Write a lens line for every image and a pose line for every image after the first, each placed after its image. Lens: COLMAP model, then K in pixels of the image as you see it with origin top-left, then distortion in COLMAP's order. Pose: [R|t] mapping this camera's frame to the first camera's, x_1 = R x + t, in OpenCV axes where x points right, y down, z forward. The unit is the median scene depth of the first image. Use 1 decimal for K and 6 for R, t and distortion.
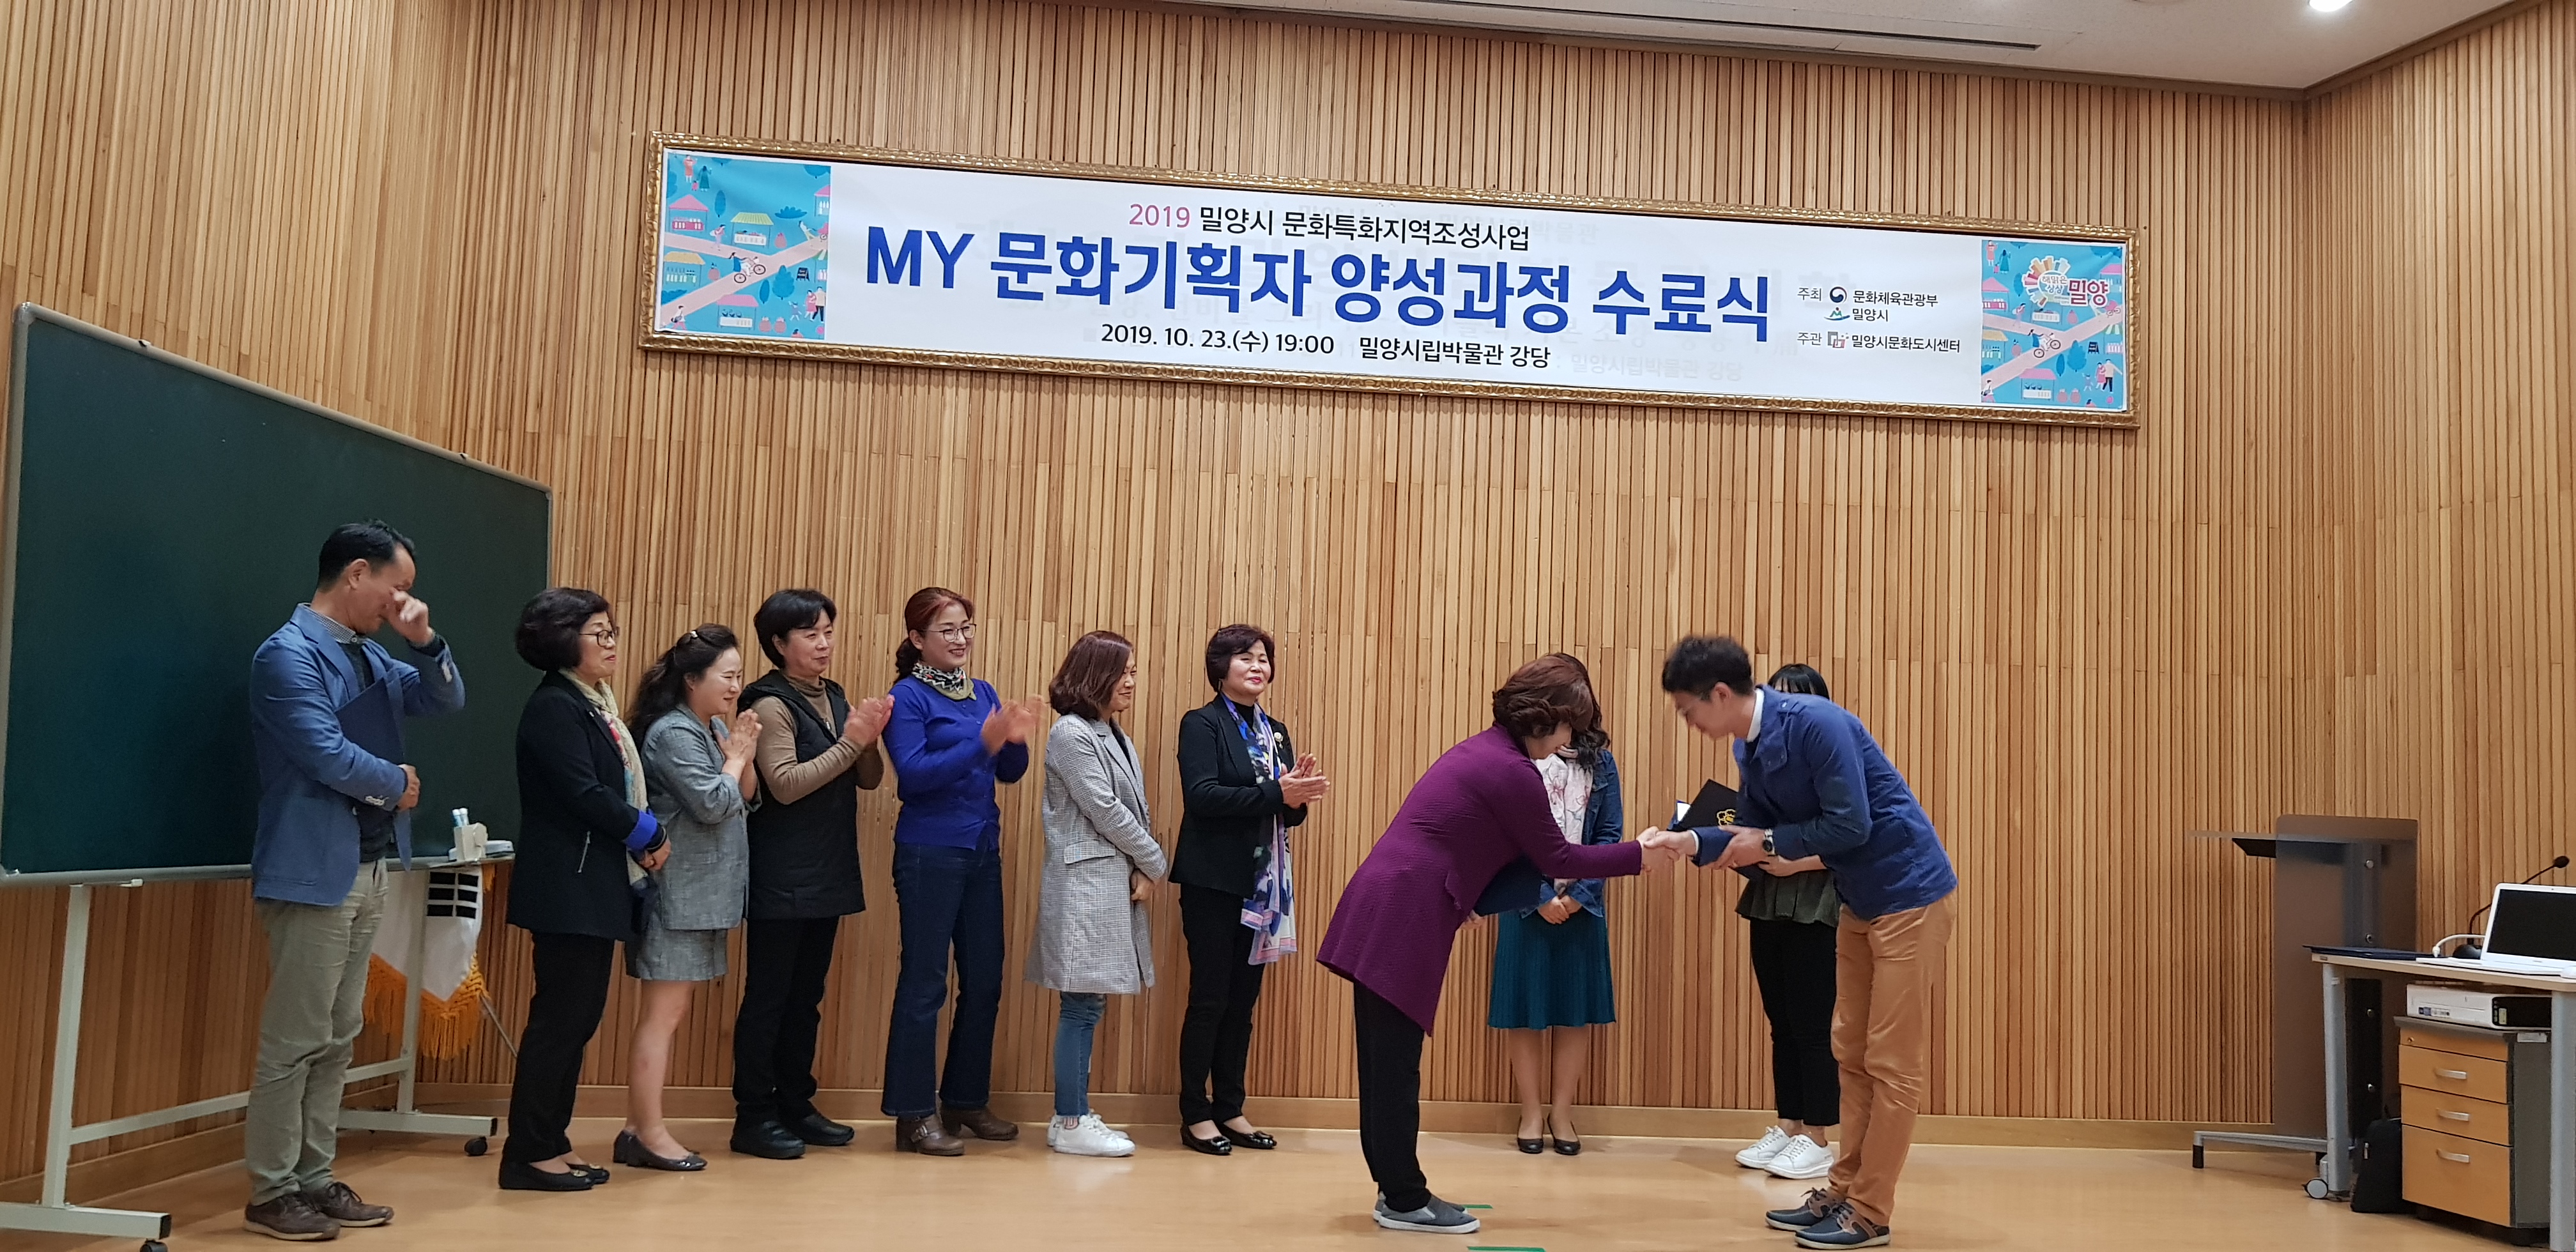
lens RADIAL K [[2020.3, 0, 1282.4], [0, 2020.3, 648.9], [0, 0, 1]] dist [0.091739, -0.173696]
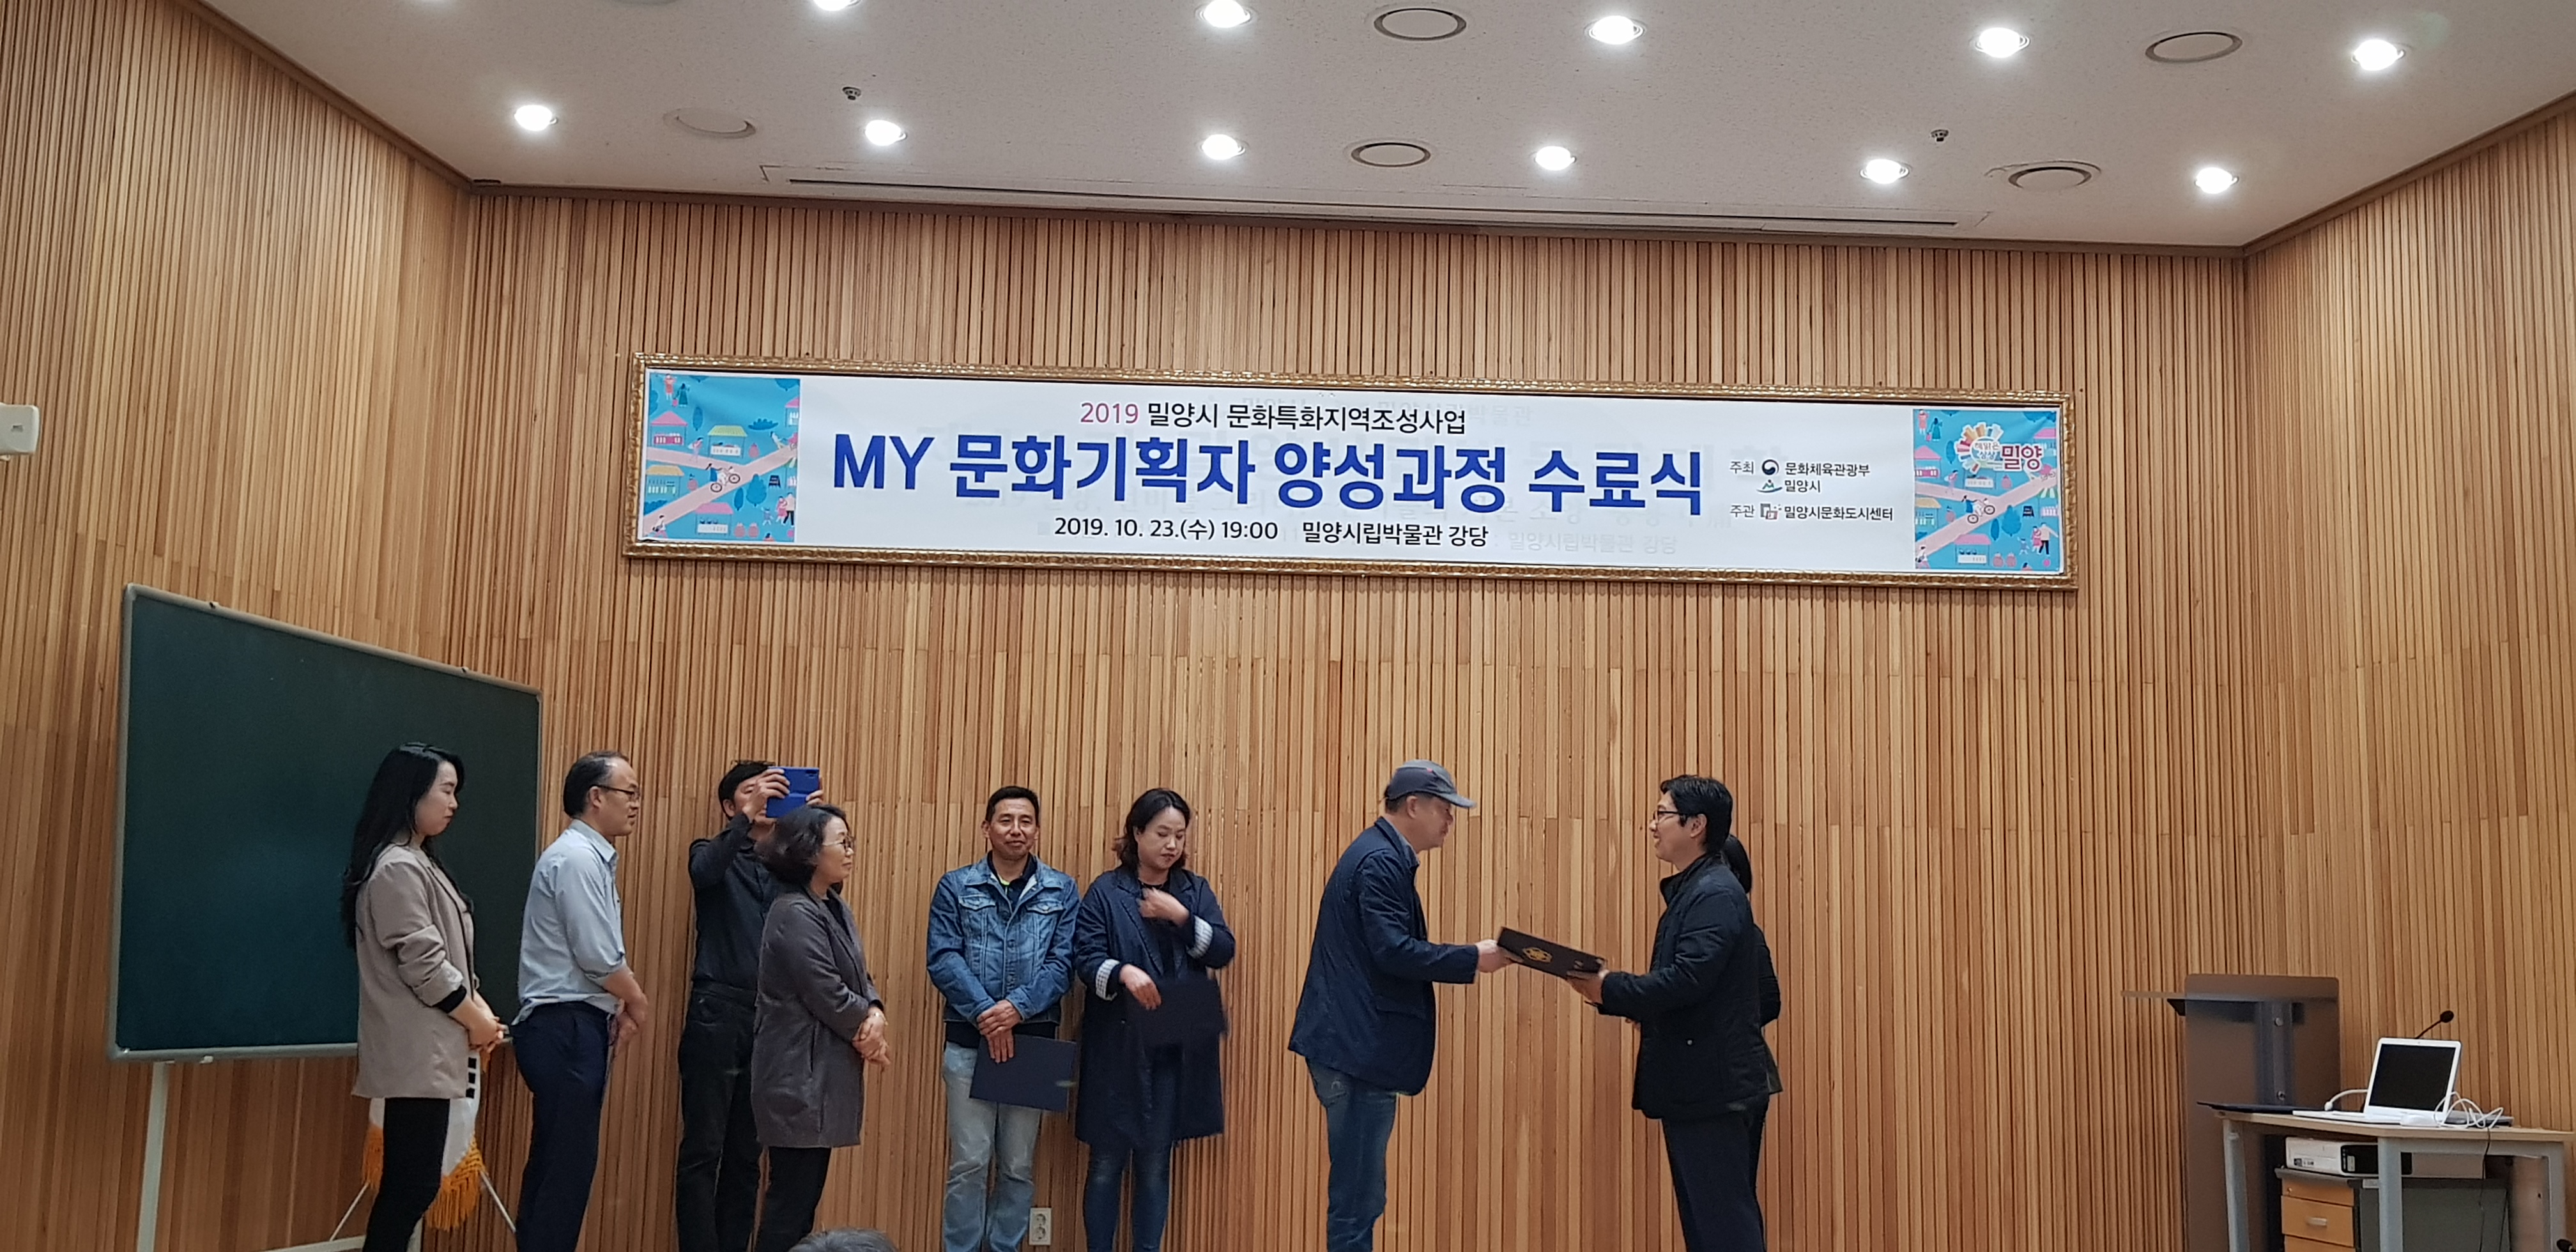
lens RADIAL K [[2650.0, 0, 1298.0], [0, 2650.0, 604.9], [0, 0, 1]] dist [0.072433, 0.000000]
pose [[0.997745, -0.024244, -0.062589, 0.120450], [0.020397, 0.997906, -0.061376, -0.028149], [0.063946, 0.059961, 0.996150, -0.355560]]
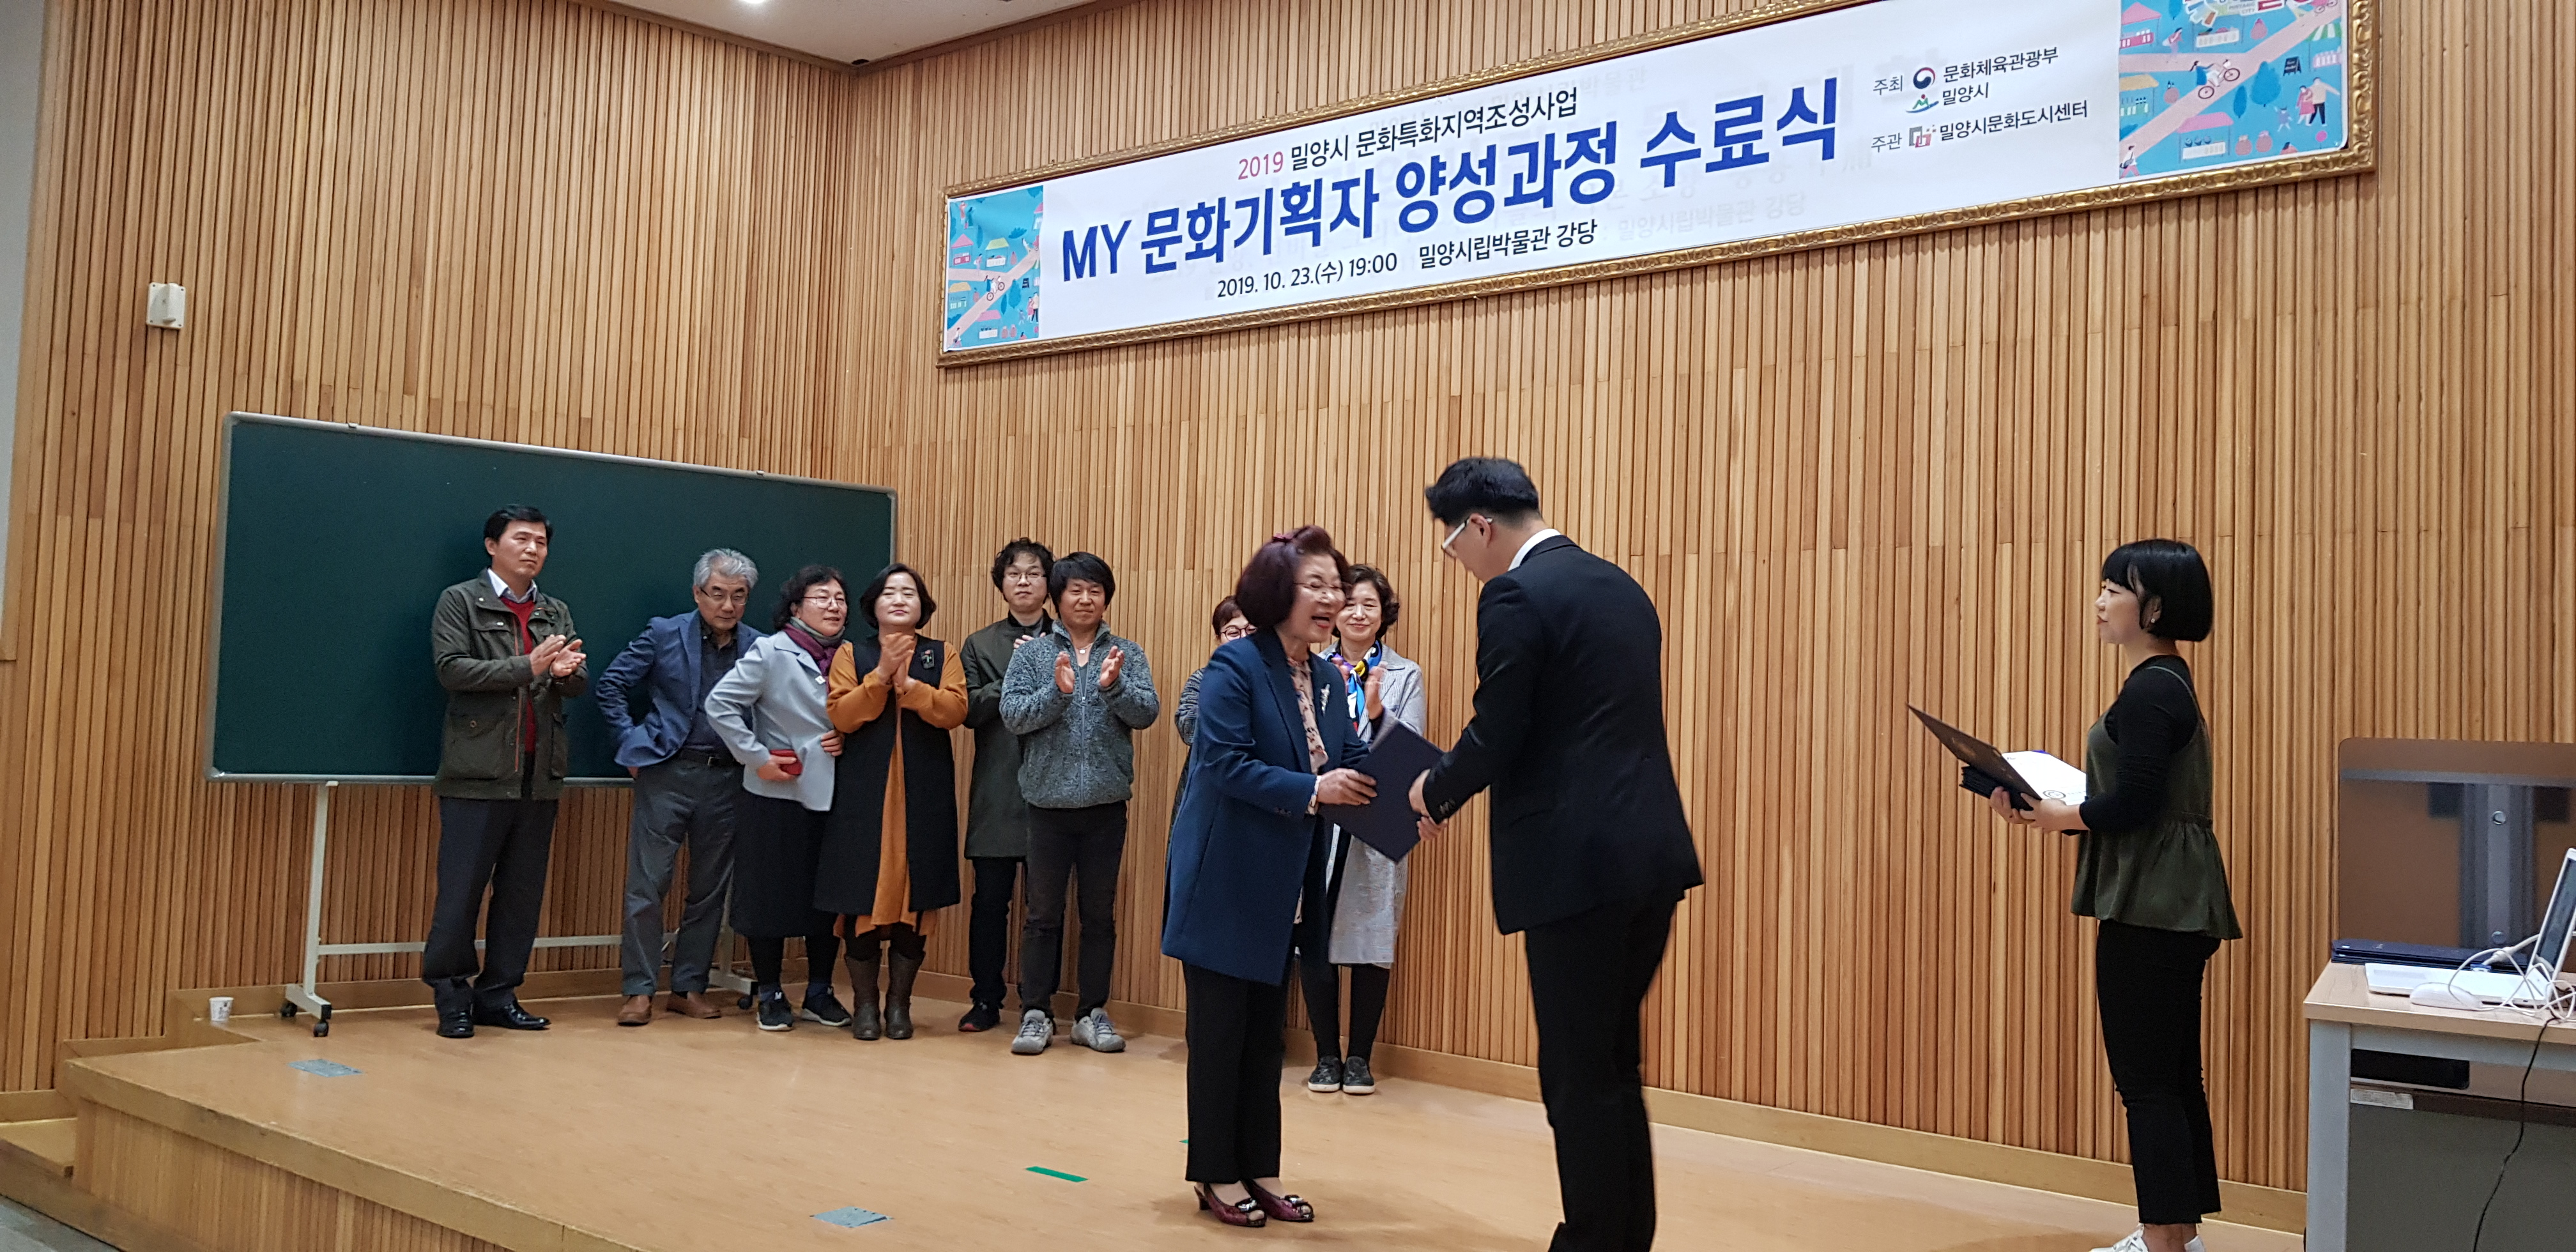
lens RADIAL K [[2020.3, 0, 1260.6], [0, 2020.3, 608.7], [0, 0, 1]] dist [0.091739, -0.173696]
pose [[0.697683, -0.053170, -0.714431, 0.659994], [0.049886, 0.998427, -0.025588, 0.036502], [0.714668, -0.017788, 0.699238, 0.277984]]
